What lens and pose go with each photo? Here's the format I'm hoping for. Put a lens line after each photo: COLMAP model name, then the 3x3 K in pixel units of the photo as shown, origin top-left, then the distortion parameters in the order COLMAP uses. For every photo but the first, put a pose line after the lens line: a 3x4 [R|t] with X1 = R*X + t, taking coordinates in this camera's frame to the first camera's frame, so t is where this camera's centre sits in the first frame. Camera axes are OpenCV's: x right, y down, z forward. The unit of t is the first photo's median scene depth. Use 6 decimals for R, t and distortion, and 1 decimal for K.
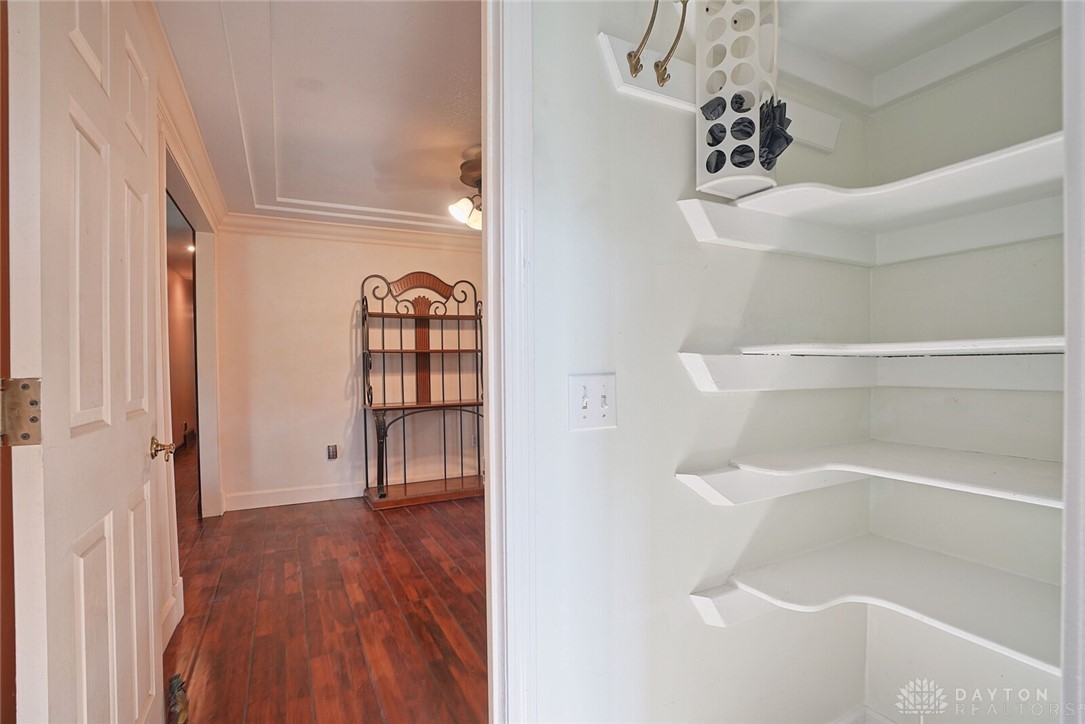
lens RADIAL K [[502.7, 0, 542.6], [0, 502.7, 361.6], [0, 0, 1]] dist [-0.043900, 0.002588]
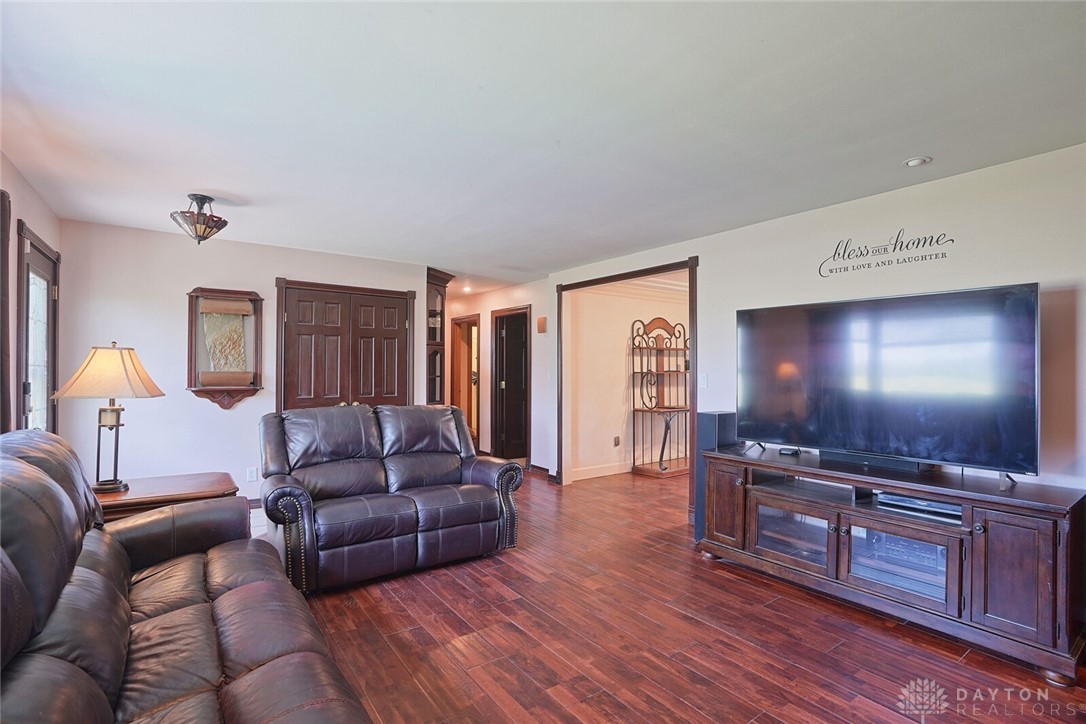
lens RADIAL K [[503.2, 0, 540.8], [0, 503.2, 364.4], [0, 0, 1]] dist [-0.043900, 0.002588]
pose [[0.985494, 0.016070, 0.168948, -0.824937], [-0.014749, 0.999850, -0.009068, -0.024756], [-0.169068, 0.006445, 0.985583, -0.378523]]
